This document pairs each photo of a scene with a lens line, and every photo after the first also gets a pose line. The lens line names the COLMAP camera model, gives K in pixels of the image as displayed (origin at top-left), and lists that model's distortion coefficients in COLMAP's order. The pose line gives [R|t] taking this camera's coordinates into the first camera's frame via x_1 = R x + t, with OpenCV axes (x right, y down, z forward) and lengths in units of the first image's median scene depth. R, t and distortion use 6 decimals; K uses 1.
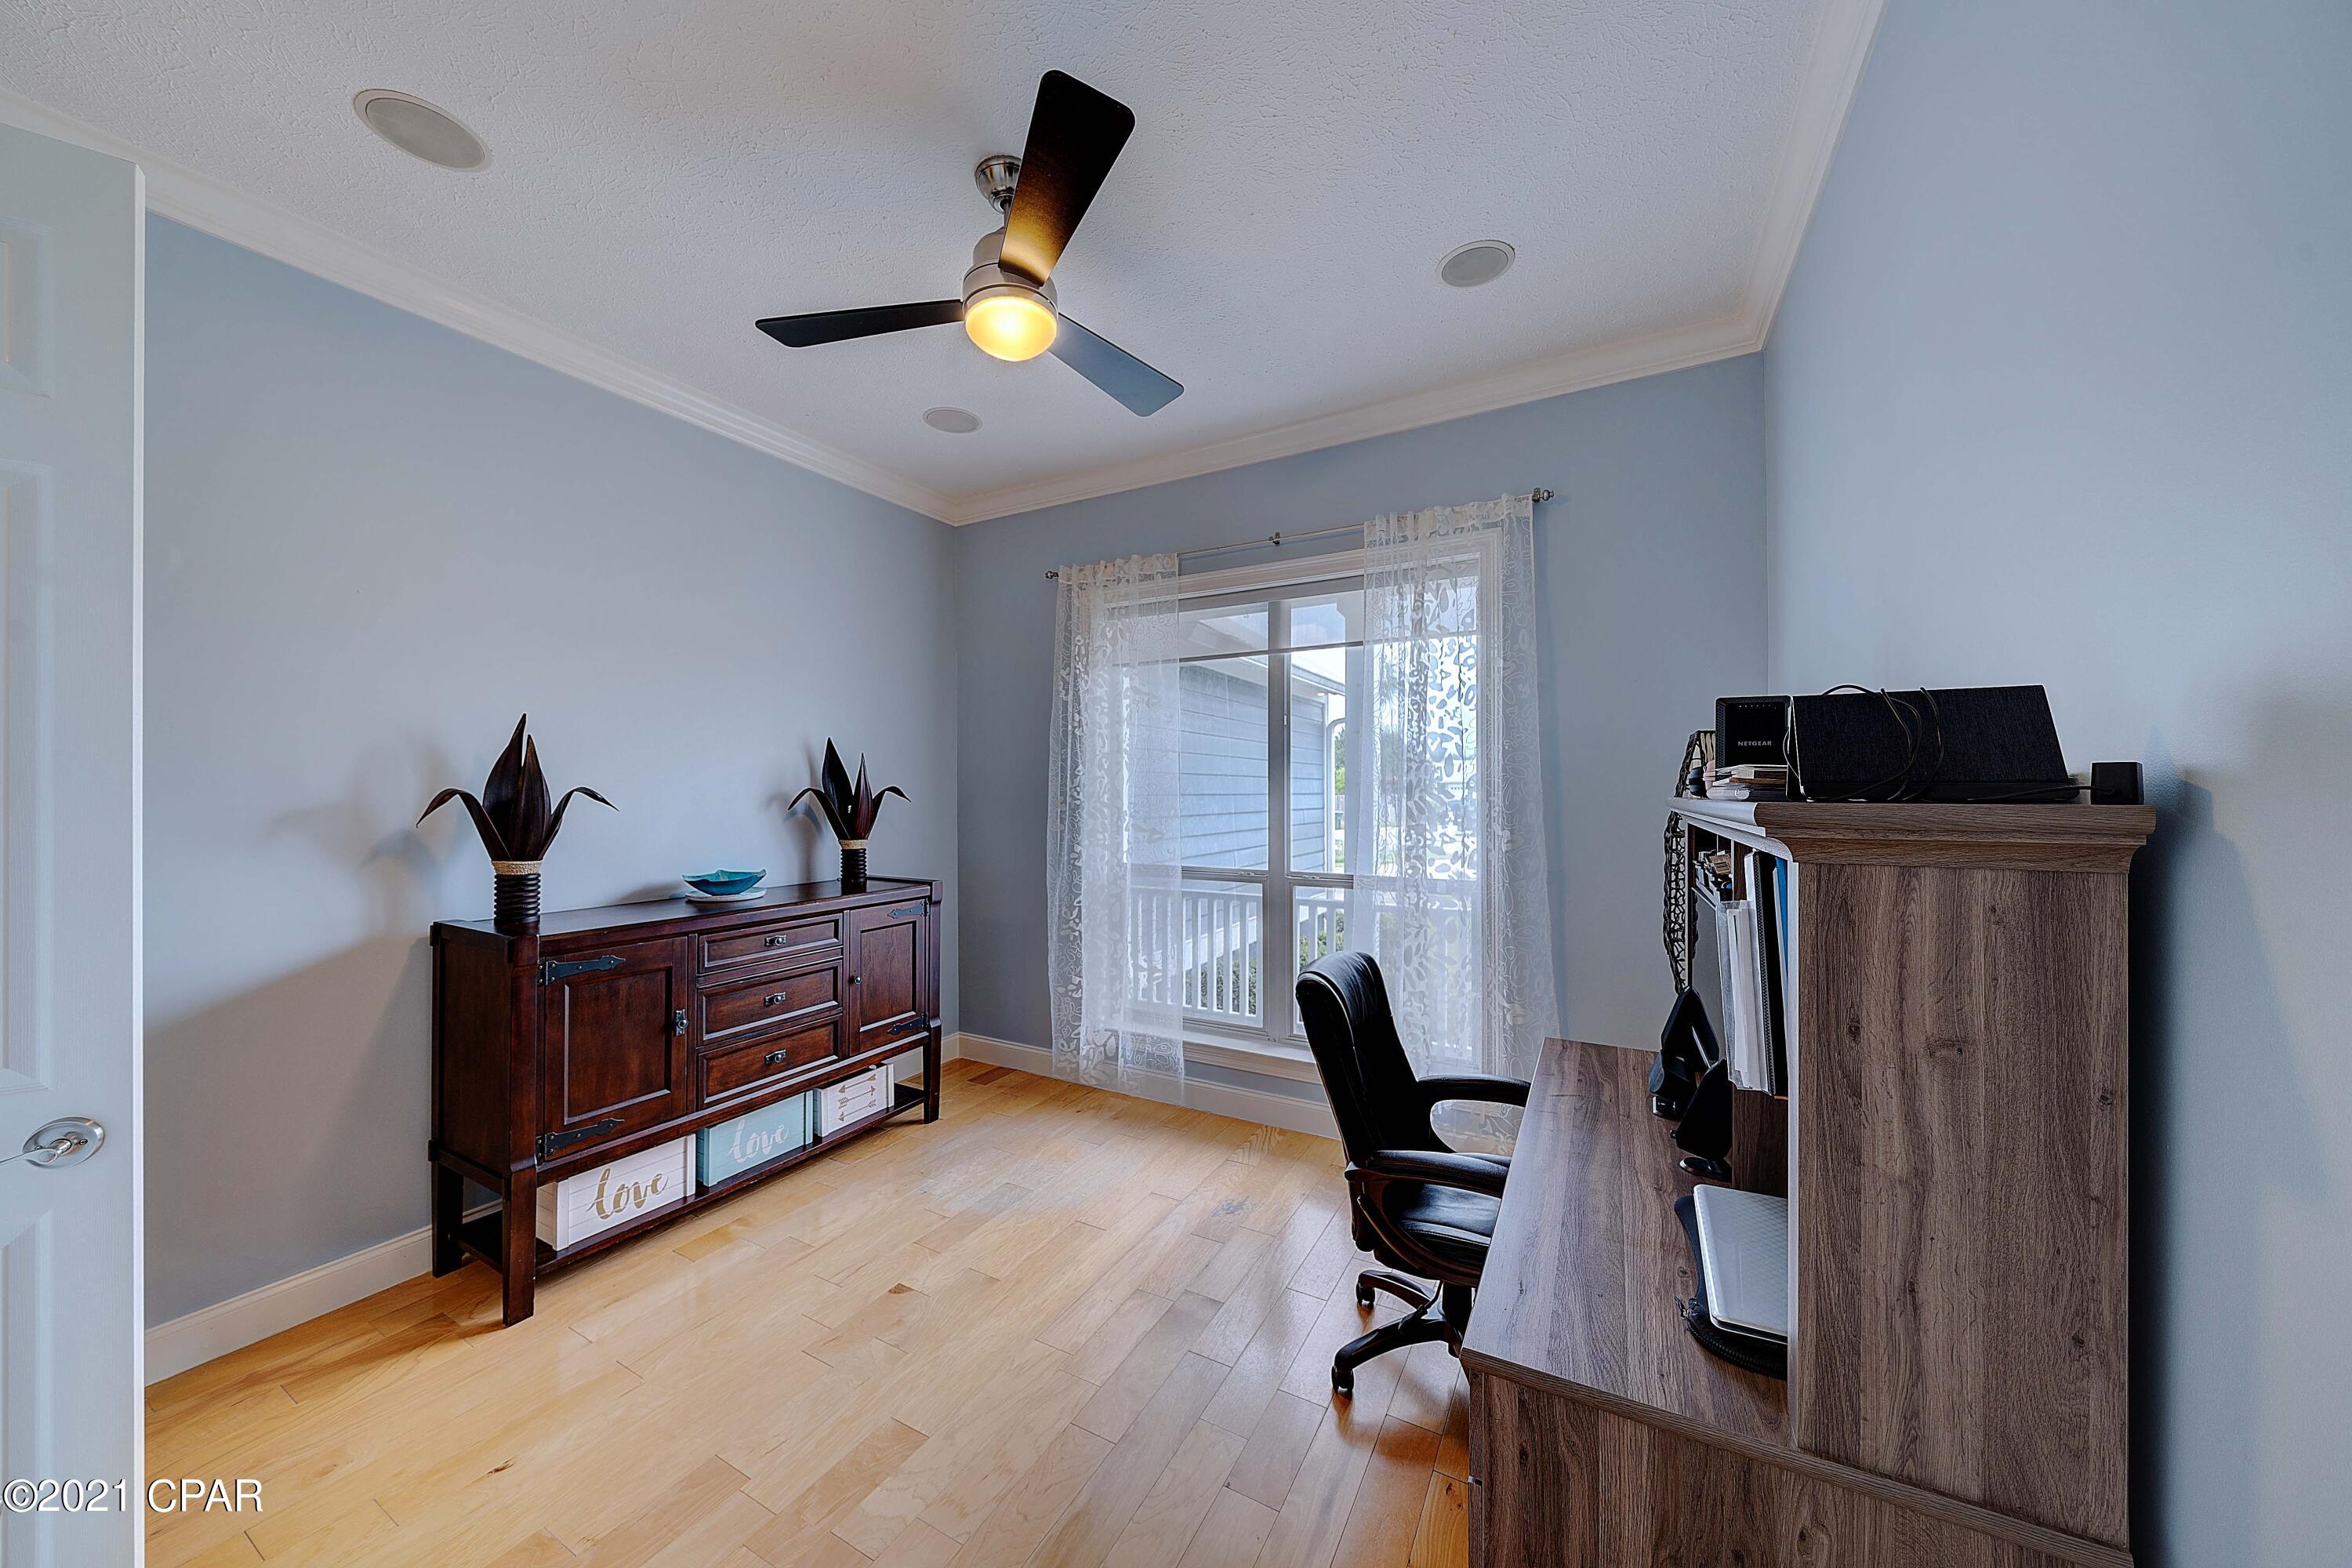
lens RADIAL K [[799.8, 0, 1161.0], [0, 799.8, 789.1], [0, 0, 1]] dist [-0.006216, -0.000012]
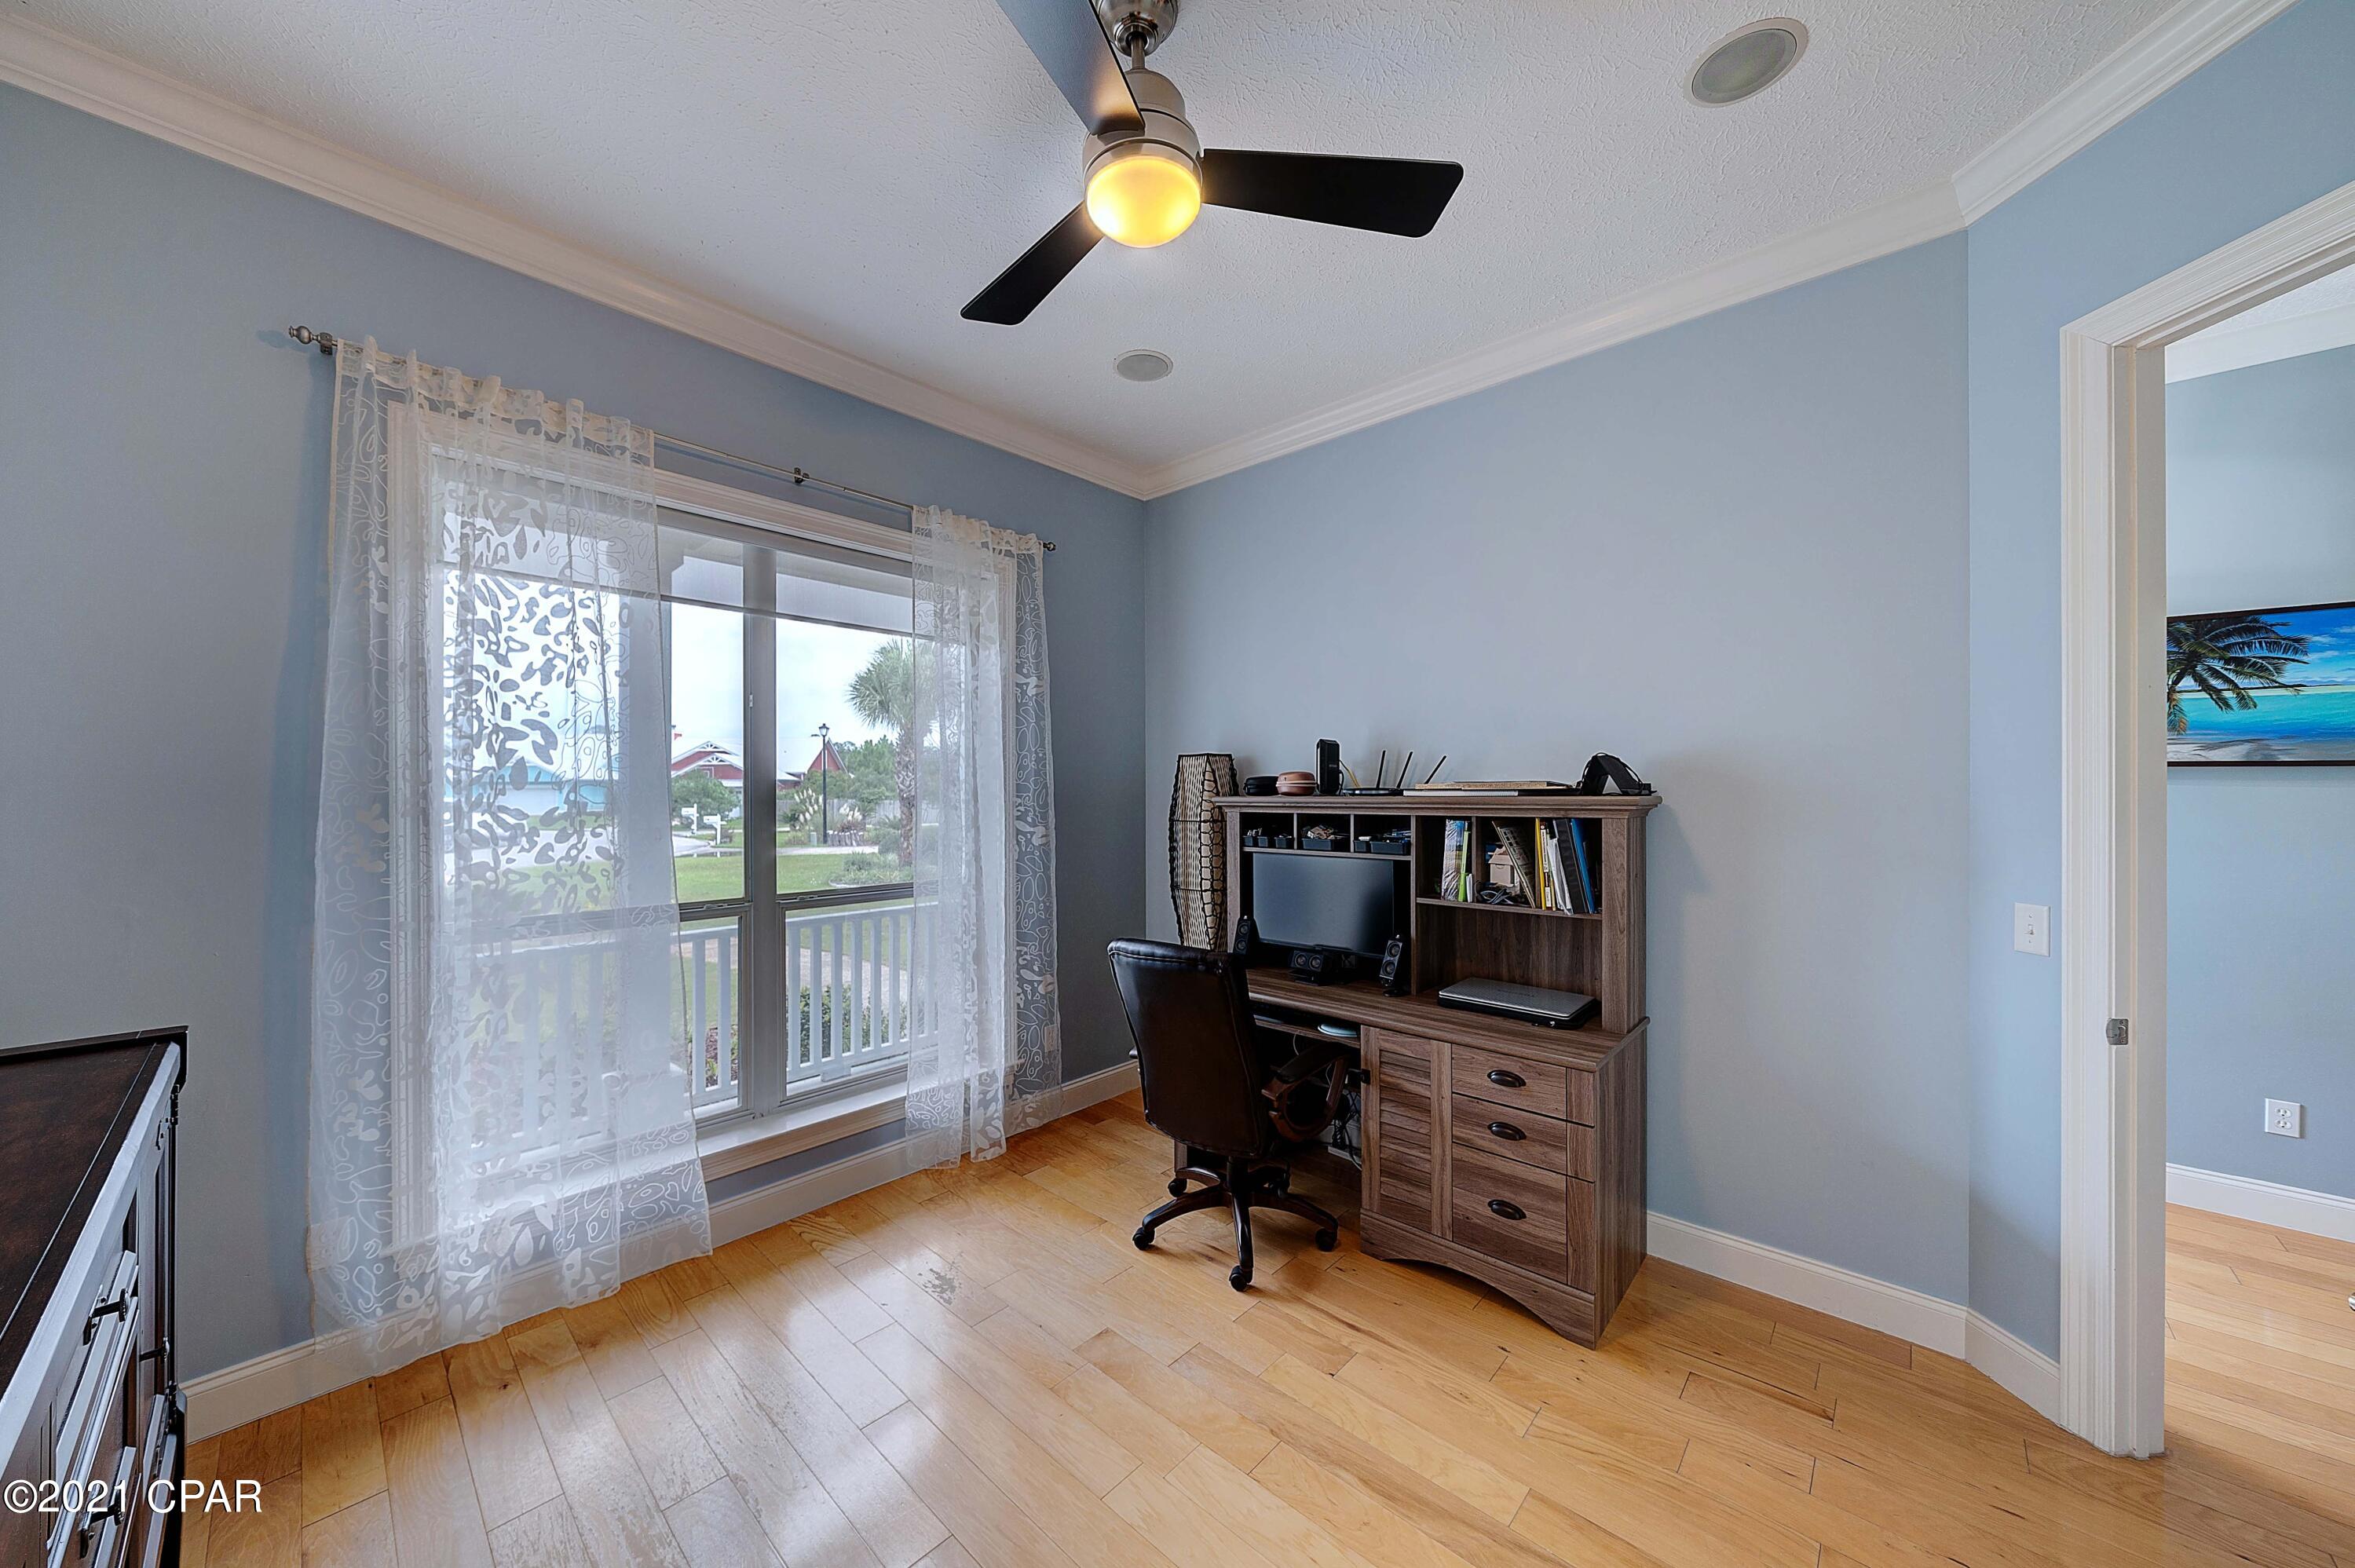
lens RADIAL K [[835.8, 0, 1165.3], [0, 835.8, 805.0], [0, 0, 1]] dist [-0.001562, -0.000098]
pose [[0.243992, 0.000764, 0.969777, -0.546676], [0.001914, 0.999997, -0.001269, 0.014589], [-0.969775, 0.002166, 0.243989, 0.422909]]
